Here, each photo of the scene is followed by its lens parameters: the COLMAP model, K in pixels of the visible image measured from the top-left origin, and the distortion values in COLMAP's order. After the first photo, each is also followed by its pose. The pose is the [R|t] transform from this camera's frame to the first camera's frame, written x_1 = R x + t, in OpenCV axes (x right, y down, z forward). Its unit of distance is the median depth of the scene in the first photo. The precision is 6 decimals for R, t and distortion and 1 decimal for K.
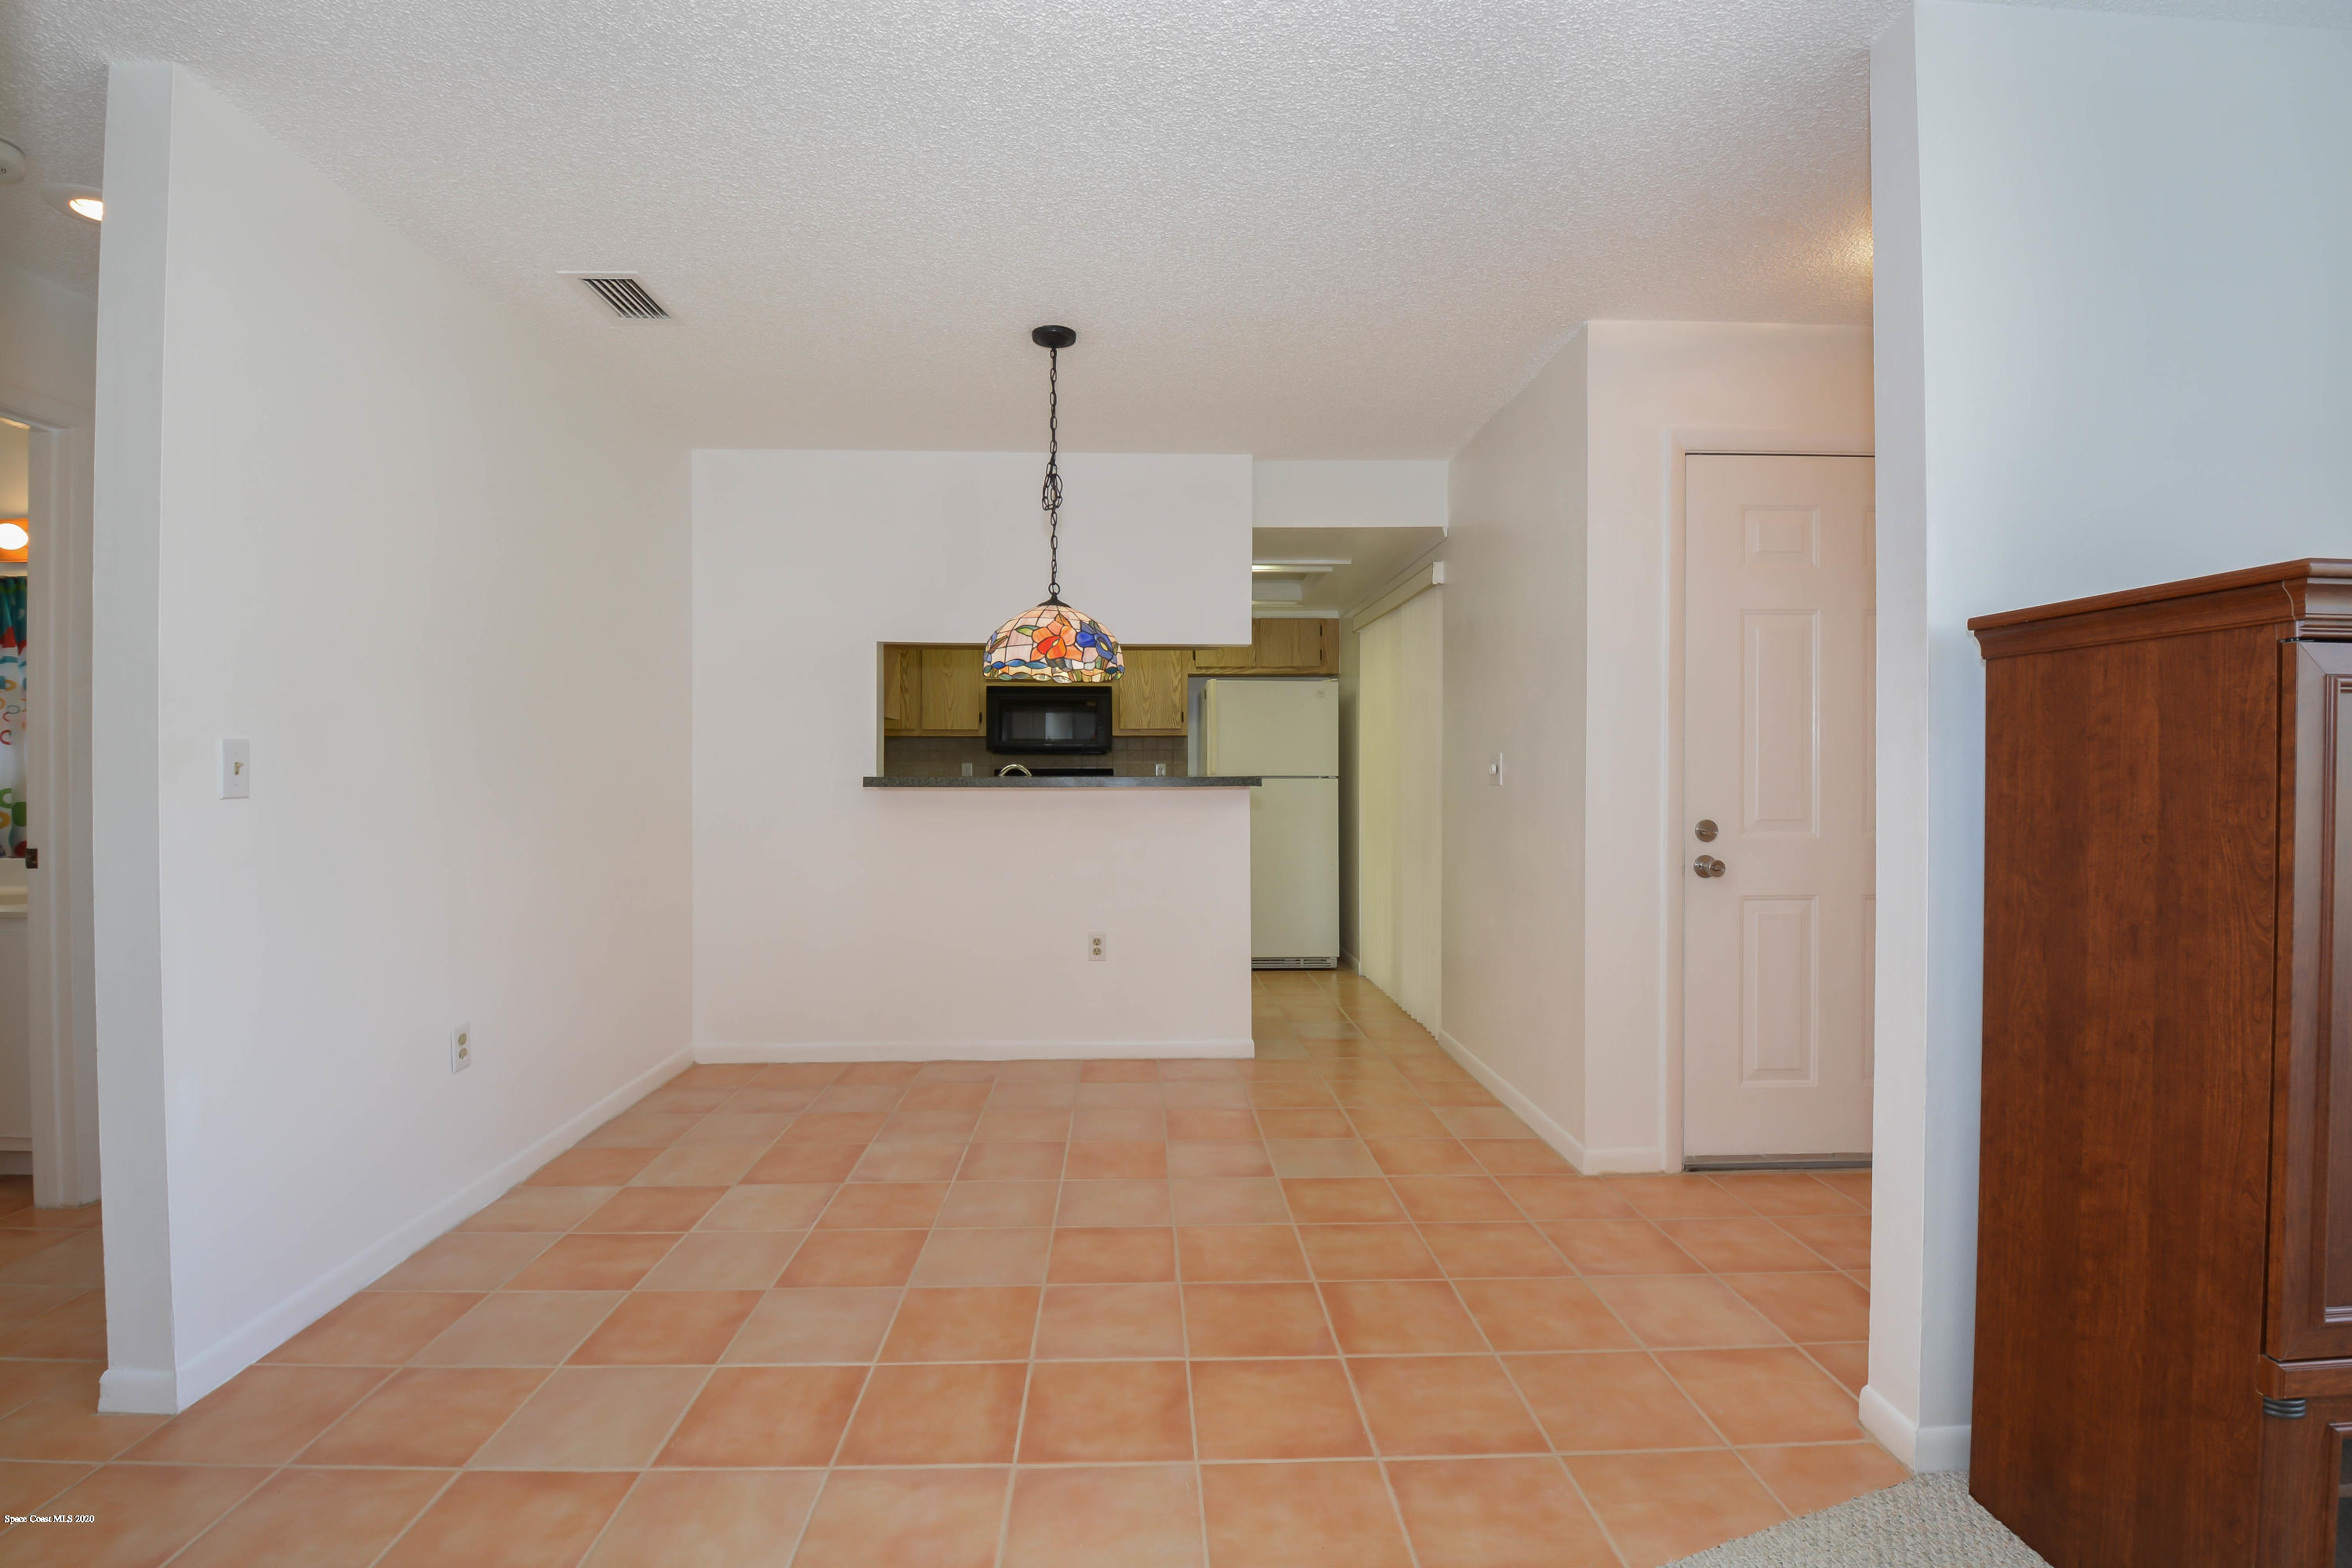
lens RADIAL K [[1045.9, 0, 1158.6], [0, 1045.9, 783.3], [0, 0, 1]] dist [0.008009, -0.023921]
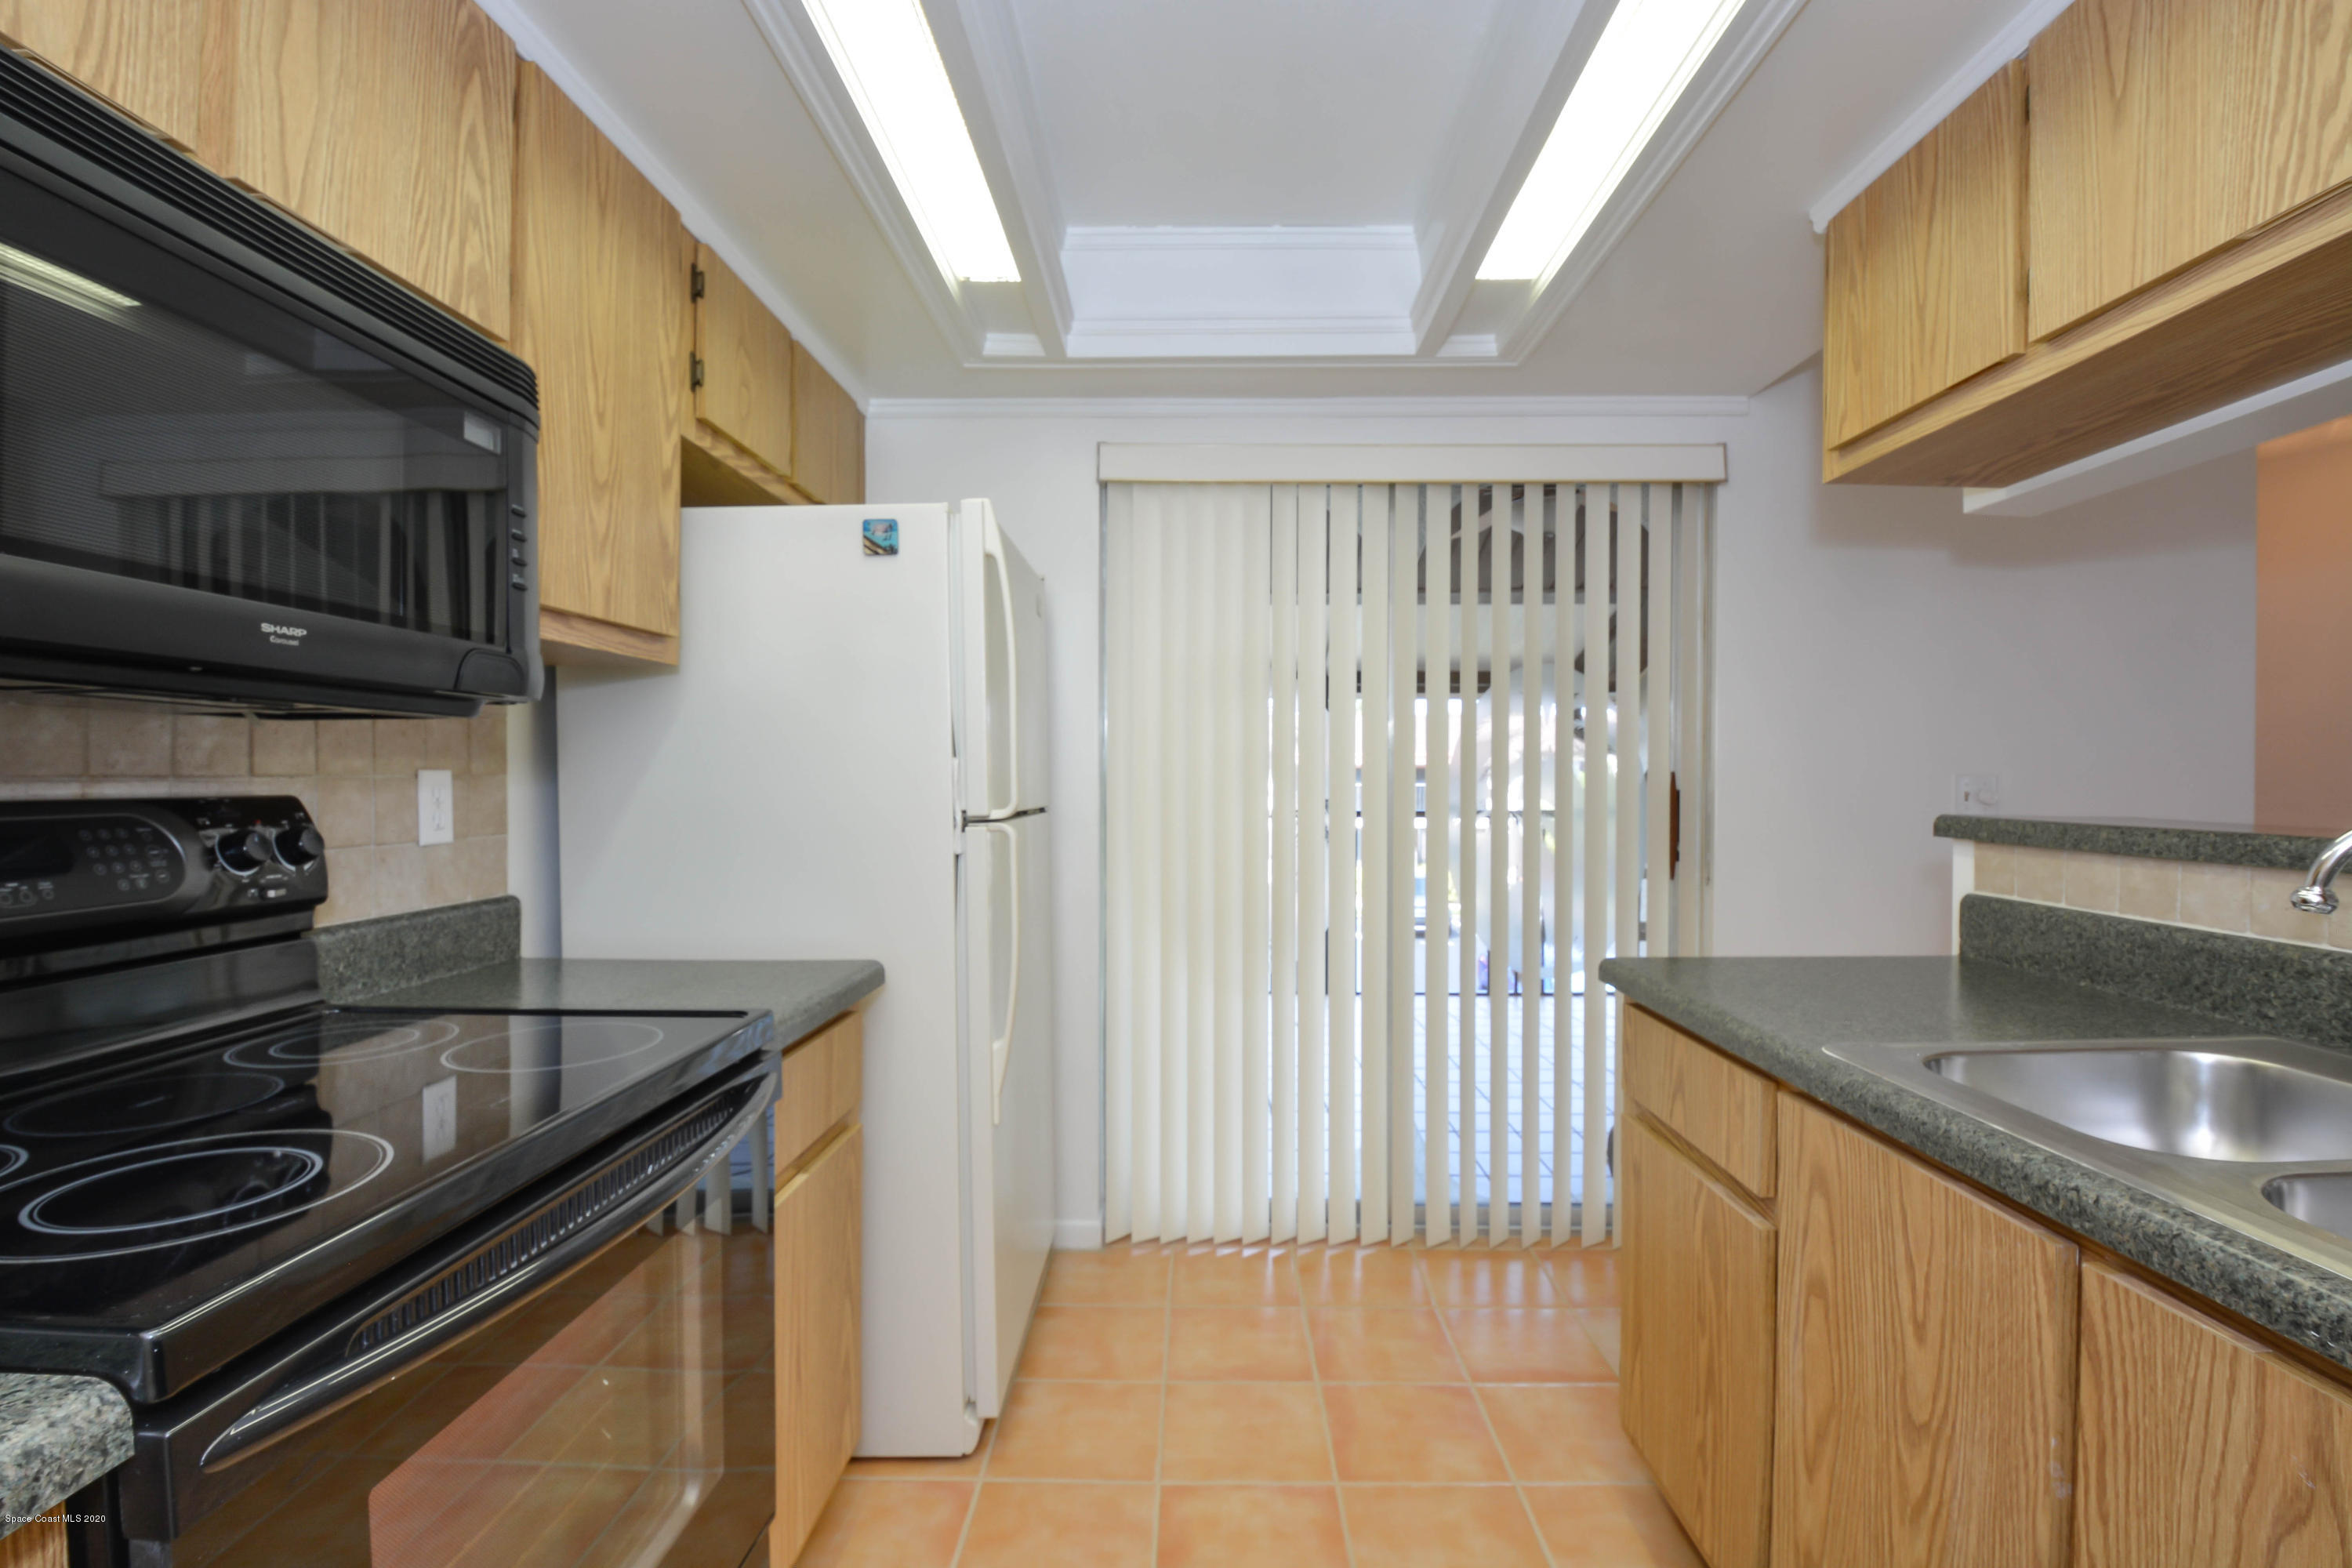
lens RADIAL K [[1070.5, 0, 1197.2], [0, 1070.5, 790.8], [0, 0, 1]] dist [-0.012560, -0.011884]
pose [[0.035515, -0.009094, 0.999328, -0.388219], [0.005359, 0.999946, 0.008909, -0.026573], [-0.999355, 0.005039, 0.035561, 1.407141]]
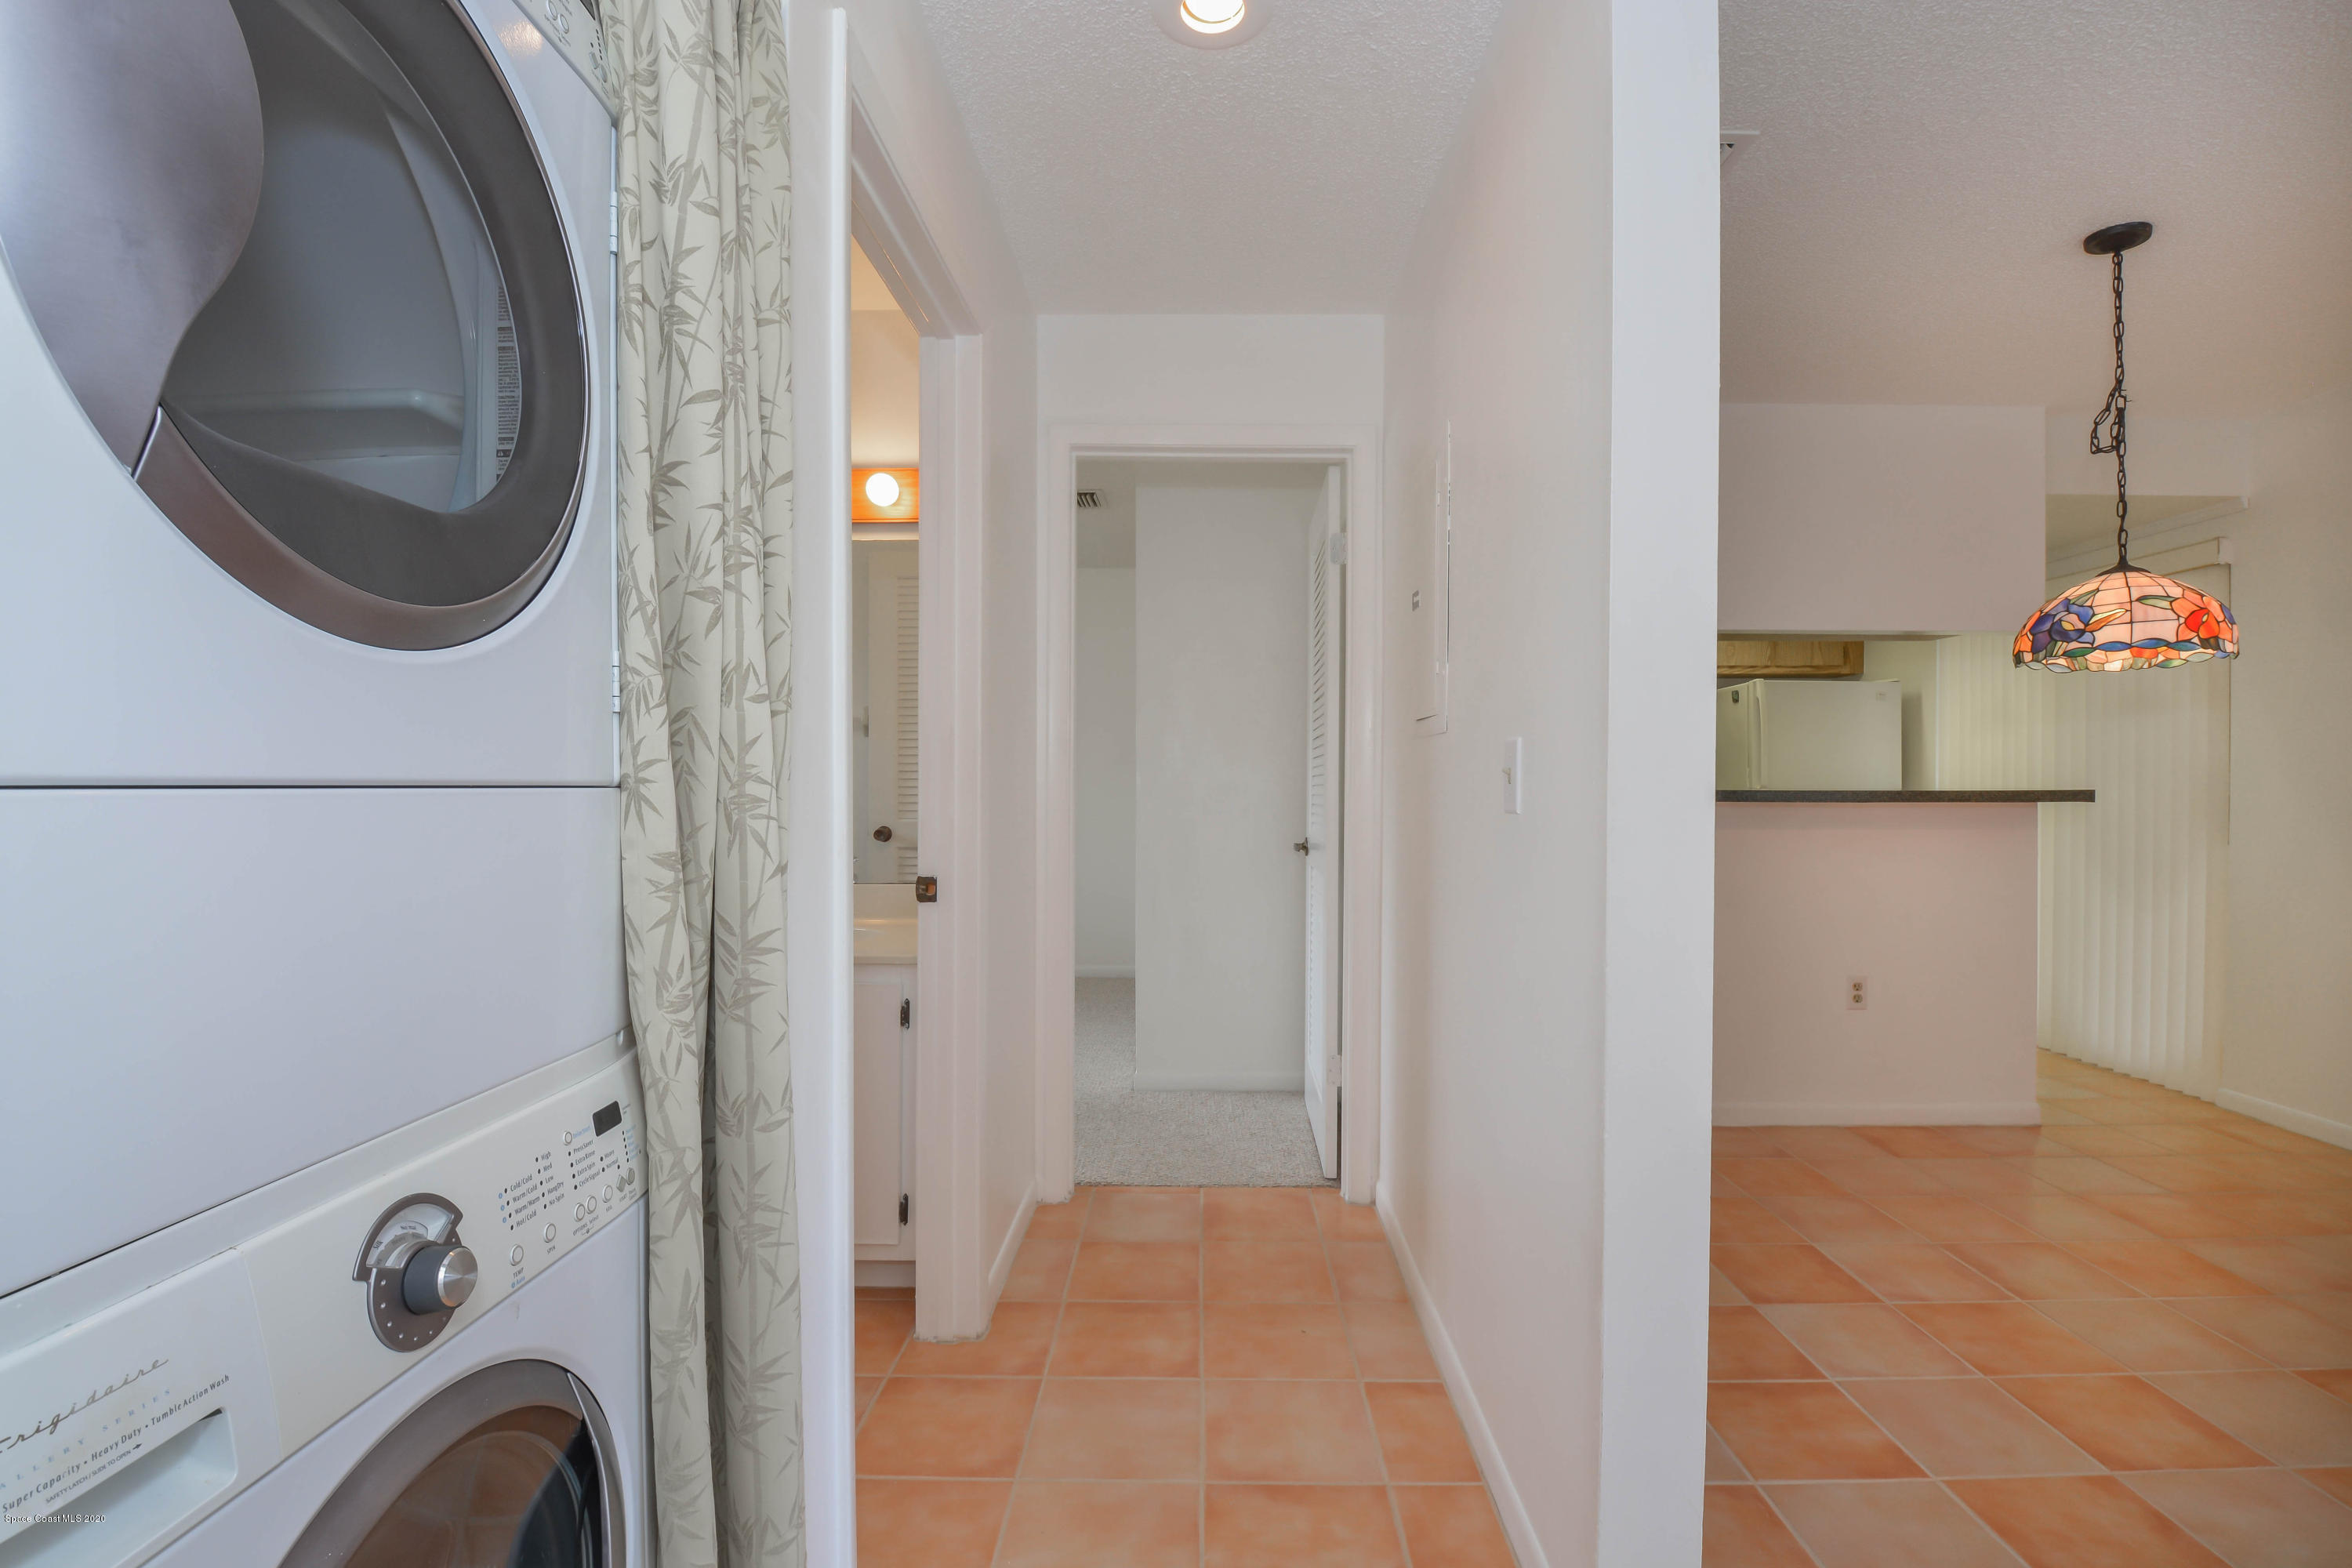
lens RADIAL K [[1070.5, 0, 1197.2], [0, 1070.5, 790.8], [0, 0, 1]] dist [-0.012560, -0.011884]
pose [[0.999529, 0.005452, -0.030201, -0.590875], [-0.005604, 0.999972, -0.004922, 0.002388], [0.030173, 0.005089, 0.999532, 0.139225]]
